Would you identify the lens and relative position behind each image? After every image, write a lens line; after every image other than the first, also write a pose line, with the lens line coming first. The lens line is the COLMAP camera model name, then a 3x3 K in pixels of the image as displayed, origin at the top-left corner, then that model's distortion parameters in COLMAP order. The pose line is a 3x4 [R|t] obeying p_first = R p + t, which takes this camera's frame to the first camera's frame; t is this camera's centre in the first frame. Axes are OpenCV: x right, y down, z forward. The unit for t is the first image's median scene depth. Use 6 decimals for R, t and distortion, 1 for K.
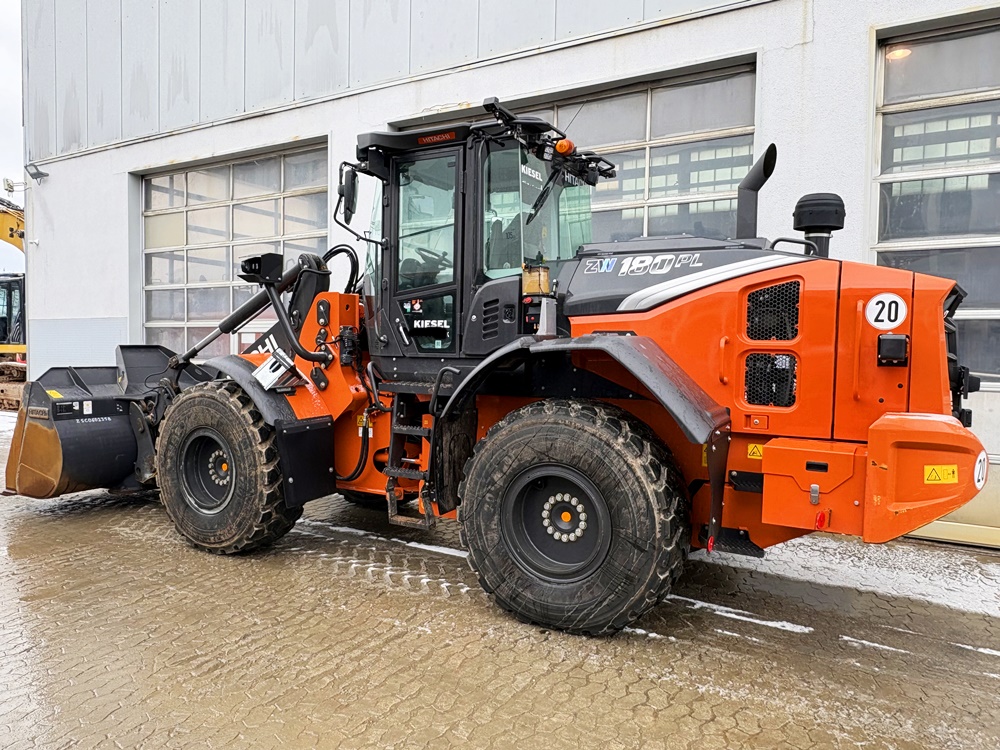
lens RADIAL K [[683.4, 0, 514.4], [0, 683.4, 384.8], [0, 0, 1]] dist [-0.003083, -0.004948]
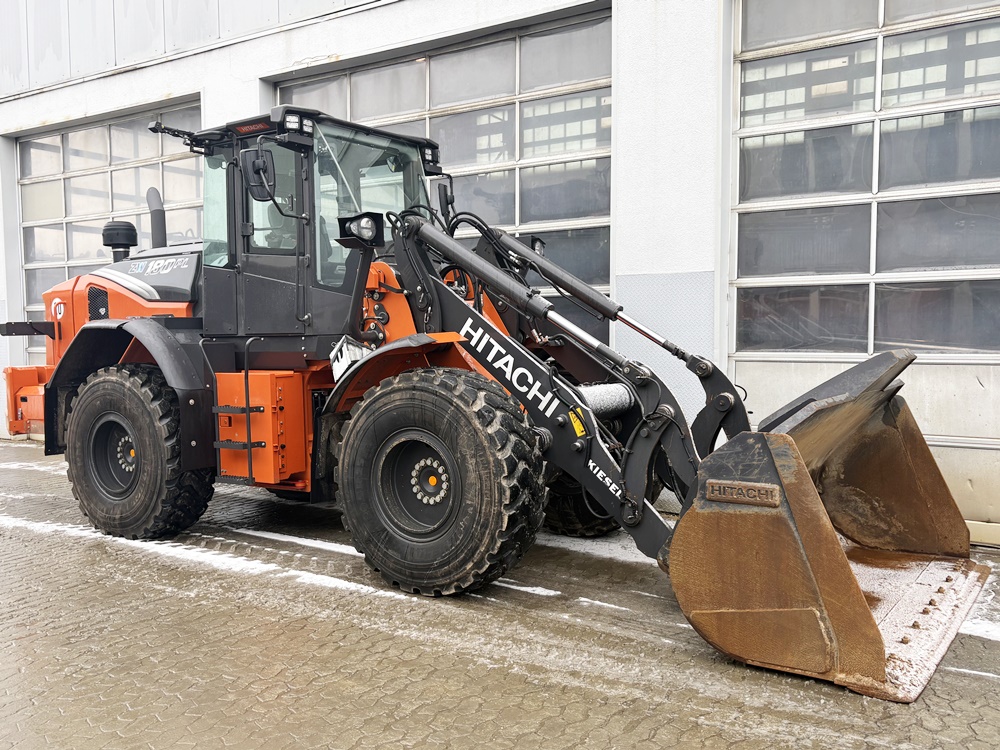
lens RADIAL K [[885.1, 0, 516.4], [0, 885.1, 396.9], [0, 0, 1]] dist [0.002645, 0.027022]
pose [[0.998157, -0.015114, -0.058766, 0.257179], [0.016511, 0.999591, 0.023363, 0.017392], [0.058389, -0.024290, 0.997998, -0.185400]]
